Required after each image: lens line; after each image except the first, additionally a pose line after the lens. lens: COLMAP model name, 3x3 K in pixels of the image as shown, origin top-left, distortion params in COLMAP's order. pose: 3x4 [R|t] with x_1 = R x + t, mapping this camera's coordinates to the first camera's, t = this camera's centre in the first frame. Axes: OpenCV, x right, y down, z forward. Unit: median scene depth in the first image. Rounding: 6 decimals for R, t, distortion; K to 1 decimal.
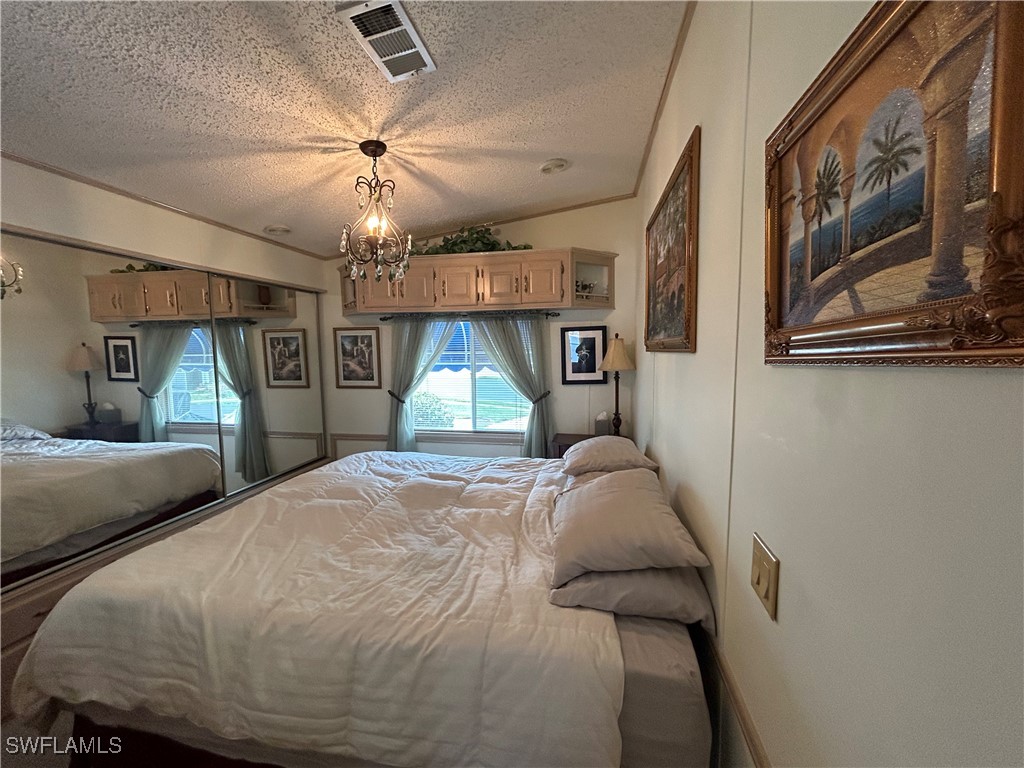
lens RADIAL K [[413.2, 0, 511.6], [0, 413.2, 381.7], [0, 0, 1]] dist [0.000888, 0.000435]
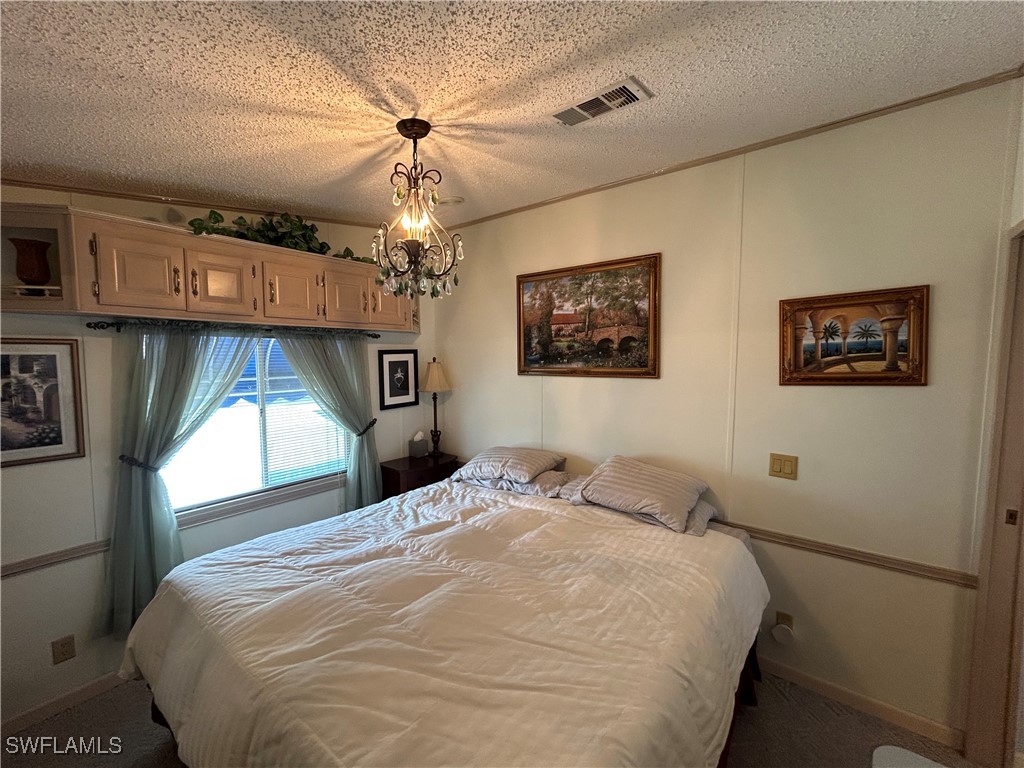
lens RADIAL K [[413.2, 0, 508.5], [0, 413.2, 382.9], [0, 0, 1]] dist [0.000888, 0.000435]
pose [[0.465534, -0.049998, 0.883617, -0.630435], [0.070569, 0.997321, 0.019252, -0.058369], [-0.882212, 0.053393, 0.467815, 0.330441]]
